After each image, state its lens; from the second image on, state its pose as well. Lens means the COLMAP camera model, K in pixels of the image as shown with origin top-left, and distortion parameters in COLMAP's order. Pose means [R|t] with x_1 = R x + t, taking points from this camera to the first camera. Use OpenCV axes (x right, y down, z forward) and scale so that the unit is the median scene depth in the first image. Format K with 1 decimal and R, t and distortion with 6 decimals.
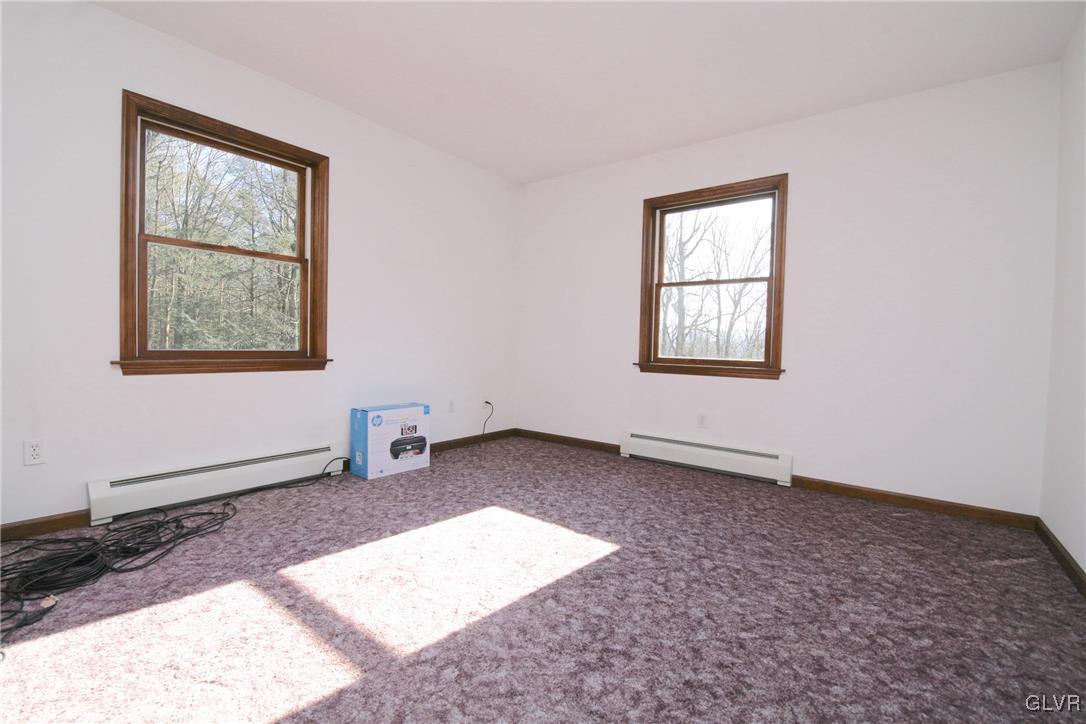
lens RADIAL K [[471.7, 0, 540.9], [0, 471.7, 359.3], [0, 0, 1]] dist [-0.000647, -0.011305]
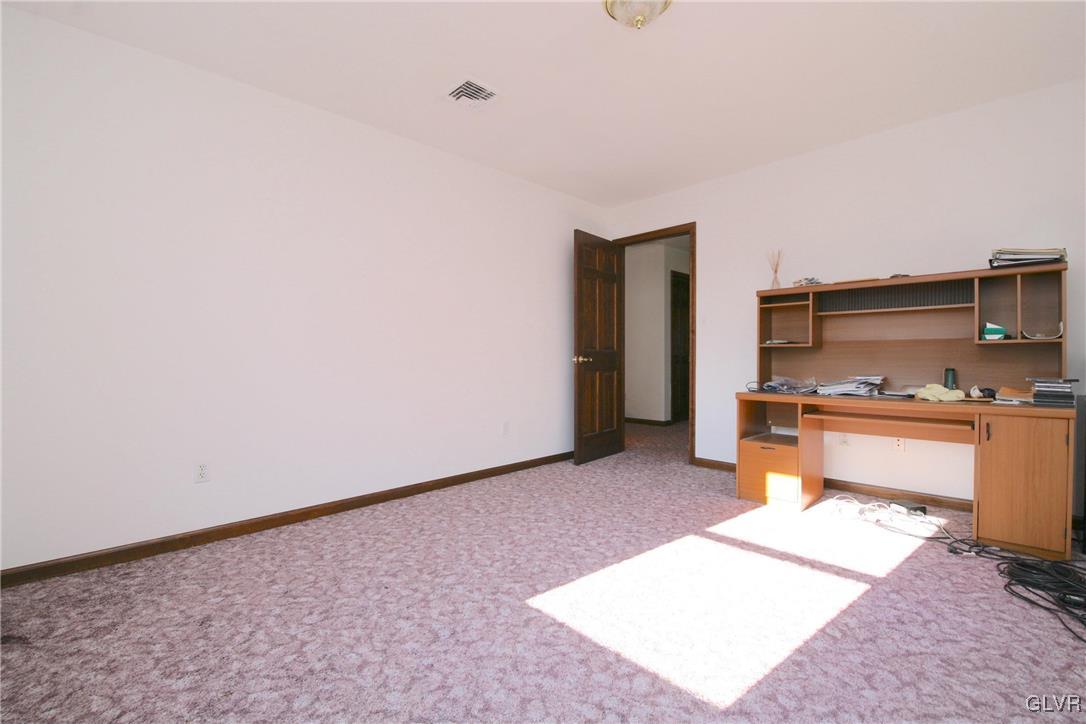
lens RADIAL K [[471.7, 0, 540.9], [0, 471.7, 359.3], [0, 0, 1]] dist [-0.000647, -0.011305]
pose [[-0.990198, -0.022168, 0.137898, 0.032227], [-0.016669, 0.999024, 0.040908, -0.074848], [-0.138670, 0.038208, -0.989601, 1.817600]]
